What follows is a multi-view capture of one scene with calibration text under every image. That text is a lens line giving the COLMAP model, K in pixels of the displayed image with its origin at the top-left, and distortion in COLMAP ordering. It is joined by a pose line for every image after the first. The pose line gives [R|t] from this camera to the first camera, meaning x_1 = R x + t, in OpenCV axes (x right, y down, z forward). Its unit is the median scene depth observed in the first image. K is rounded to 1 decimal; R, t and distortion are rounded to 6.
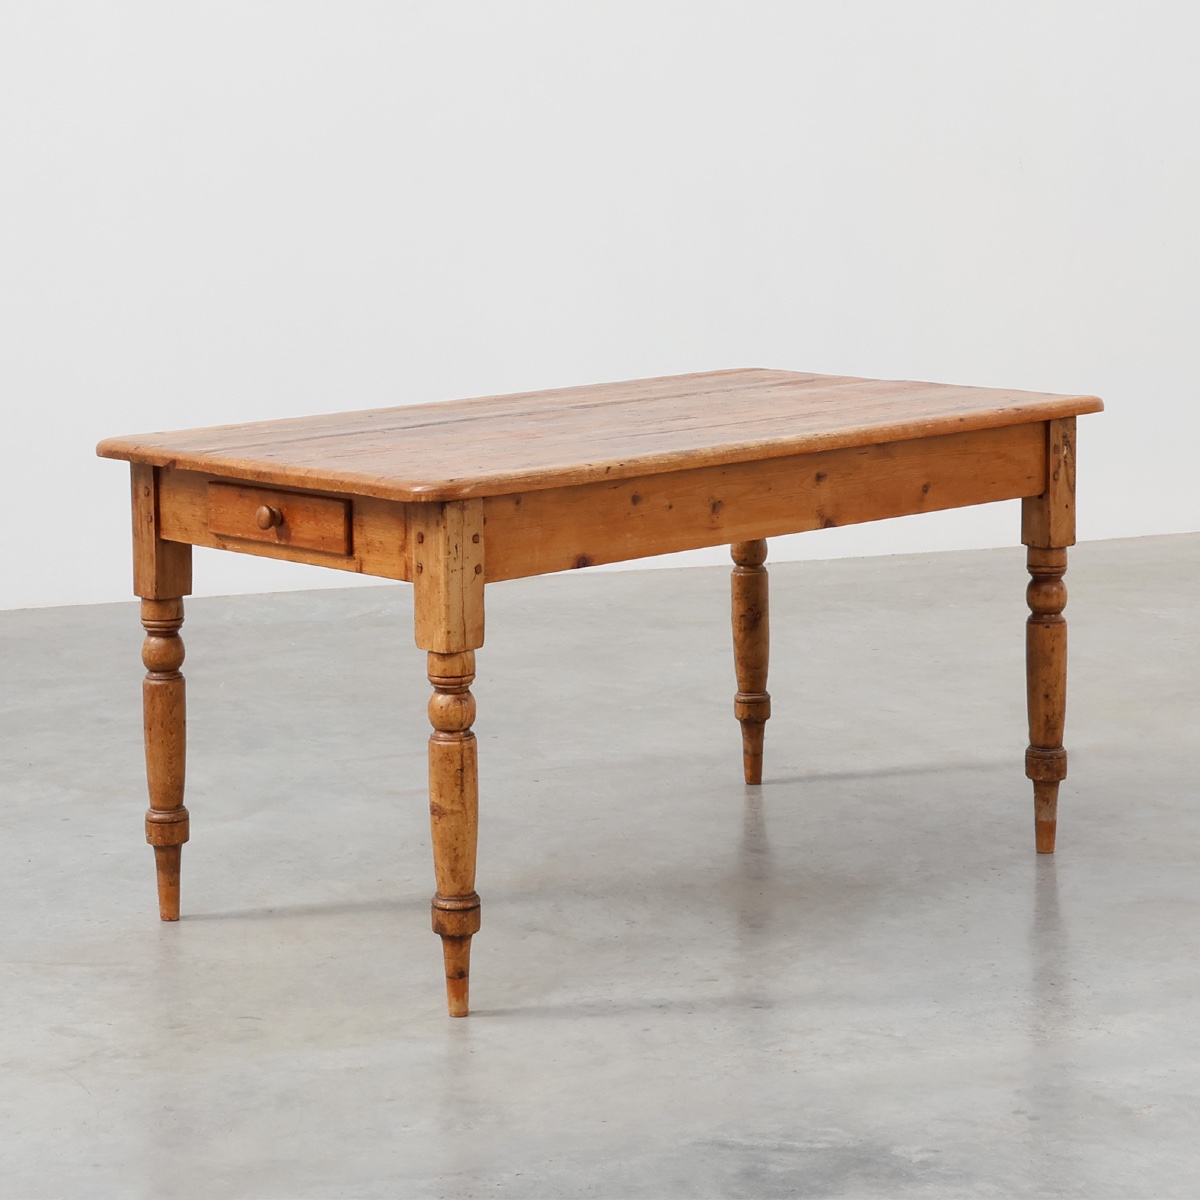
lens RADIAL K [[2622.2, 0, 647.0], [0, 2622.2, 207.9], [0, 0, 1]] dist [-0.006279, 0.139290]
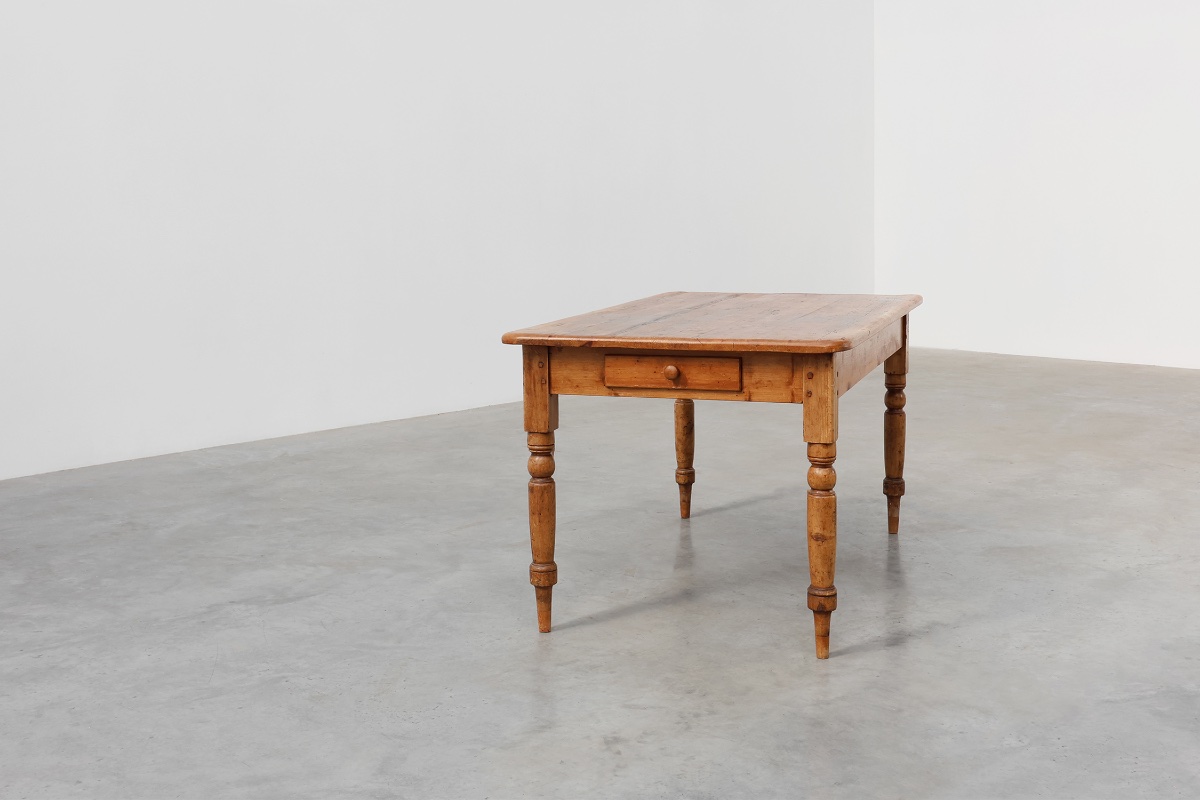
lens RADIAL K [[1231.7, 0, 572.4], [0, 1231.7, 298.5], [0, 0, 1]] dist [-0.000225, 0.010115]
pose [[0.900074, -0.029480, 0.434738, -0.494681], [0.014413, 0.999177, 0.037916, 0.040880], [-0.435498, -0.027861, 0.899758, 0.329082]]
